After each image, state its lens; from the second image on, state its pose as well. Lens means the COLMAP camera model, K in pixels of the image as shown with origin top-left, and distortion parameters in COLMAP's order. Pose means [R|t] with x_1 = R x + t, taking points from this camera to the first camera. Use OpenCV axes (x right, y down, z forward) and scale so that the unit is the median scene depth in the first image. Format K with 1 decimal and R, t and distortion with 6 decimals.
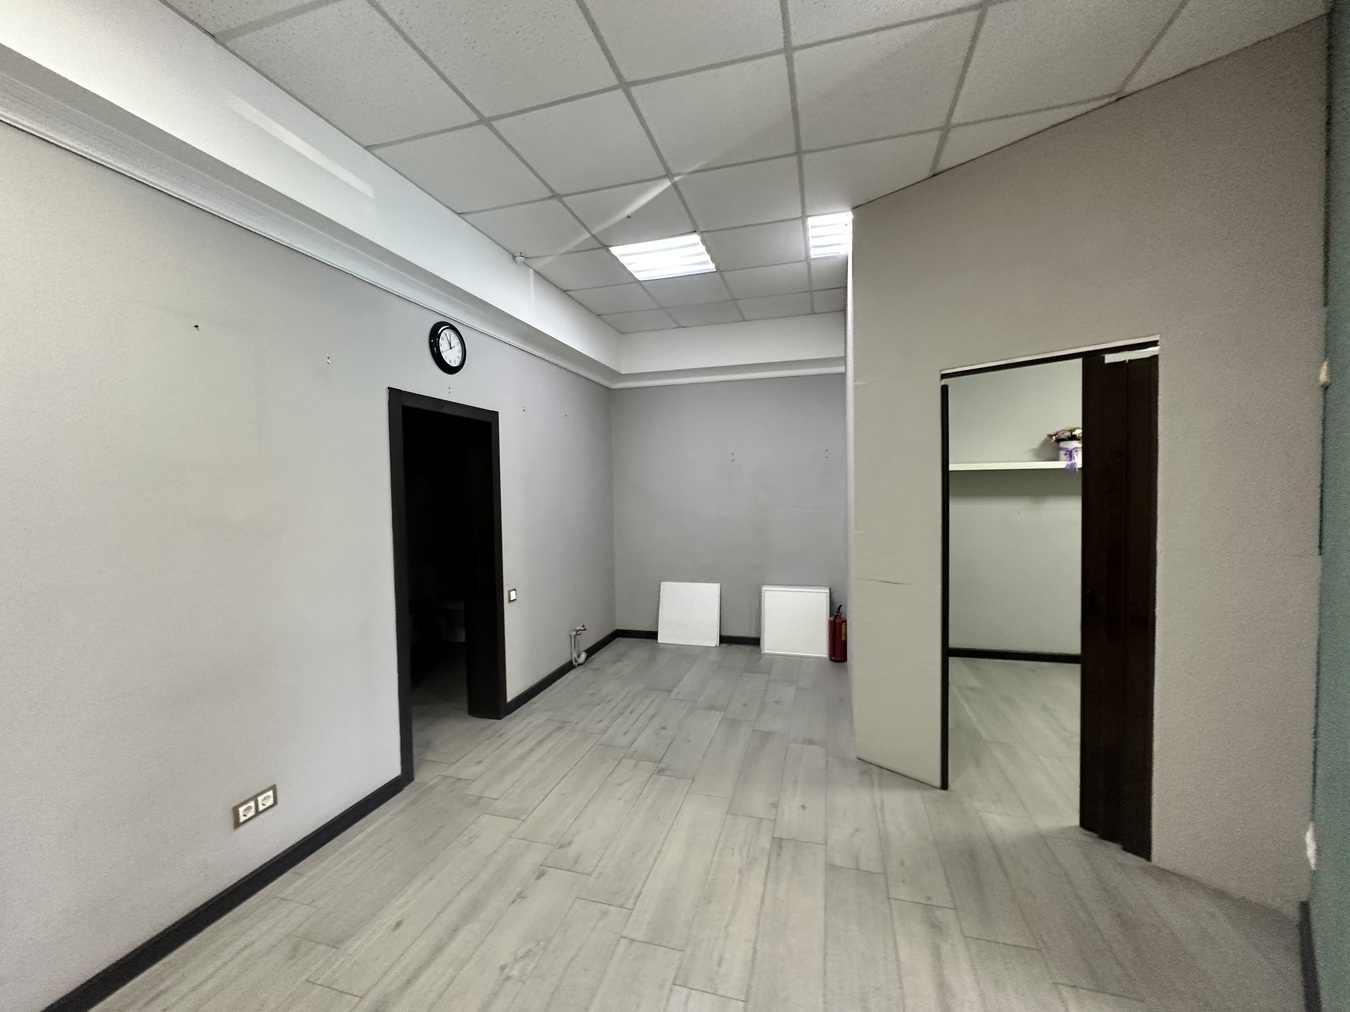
lens RADIAL K [[539.8, 0, 677.7], [0, 539.8, 506.1], [0, 0, 1]] dist [-0.003538, 0.000805]
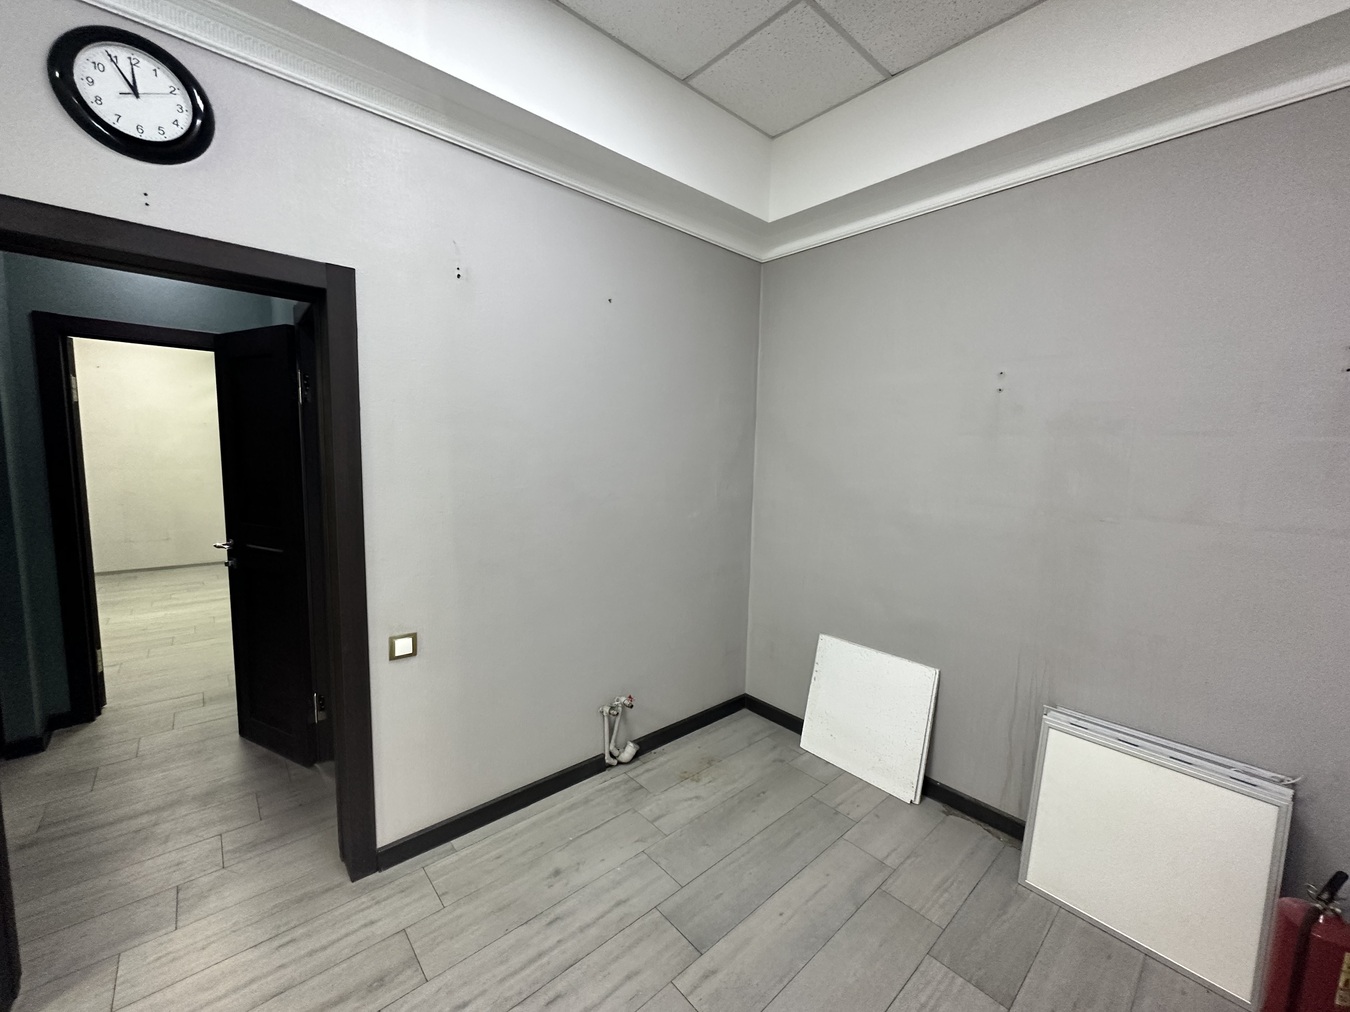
lens RADIAL K [[539.8, 0, 677.7], [0, 539.8, 506.1], [0, 0, 1]] dist [-0.003538, 0.000805]
pose [[0.842734, 0.095748, -0.529747, 0.132791], [-0.058729, 0.994534, 0.086327, -0.019821], [0.535117, -0.041639, 0.843751, 0.567739]]
